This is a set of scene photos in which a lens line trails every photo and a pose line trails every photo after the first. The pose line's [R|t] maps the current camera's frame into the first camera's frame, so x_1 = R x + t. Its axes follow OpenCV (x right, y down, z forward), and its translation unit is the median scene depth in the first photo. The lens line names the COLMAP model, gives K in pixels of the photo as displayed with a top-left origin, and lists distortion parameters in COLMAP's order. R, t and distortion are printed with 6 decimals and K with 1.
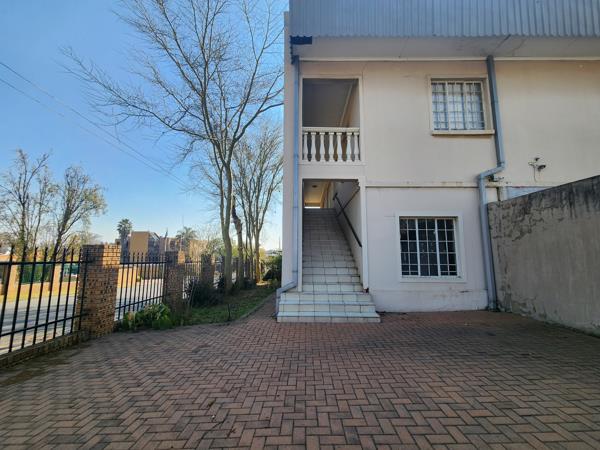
lens RADIAL K [[245.0, 0, 302.8], [0, 245.0, 224.2], [0, 0, 1]] dist [0.002925, -0.000257]
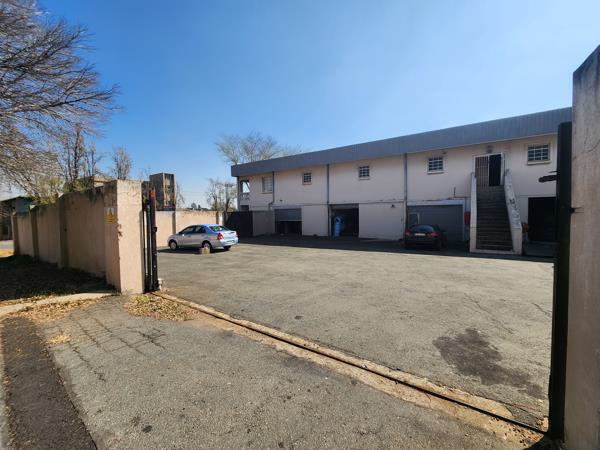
lens RADIAL K [[240.2, 0, 300.0], [0, 240.2, 225.0], [0, 0, 1]] dist [-0.003064, 0.000240]
pose [[0.837932, 0.009041, -0.545699, 3.192604], [0.084855, 0.985546, 0.146624, -0.364730], [0.539137, -0.169167, 0.825054, -2.048716]]
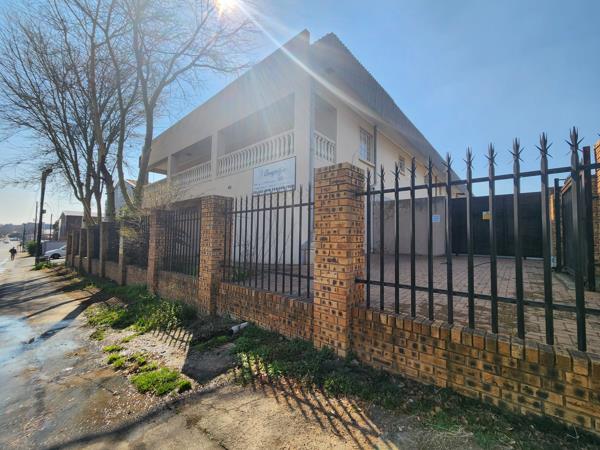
lens RADIAL K [[240.2, 0, 300.0], [0, 240.2, 225.0], [0, 0, 1]] dist [-0.003064, 0.000240]
pose [[0.644371, 0.034311, 0.763943, -1.047553], [-0.104242, 0.993609, 0.043299, 0.077314], [-0.757575, -0.107535, 0.643829, 0.147123]]
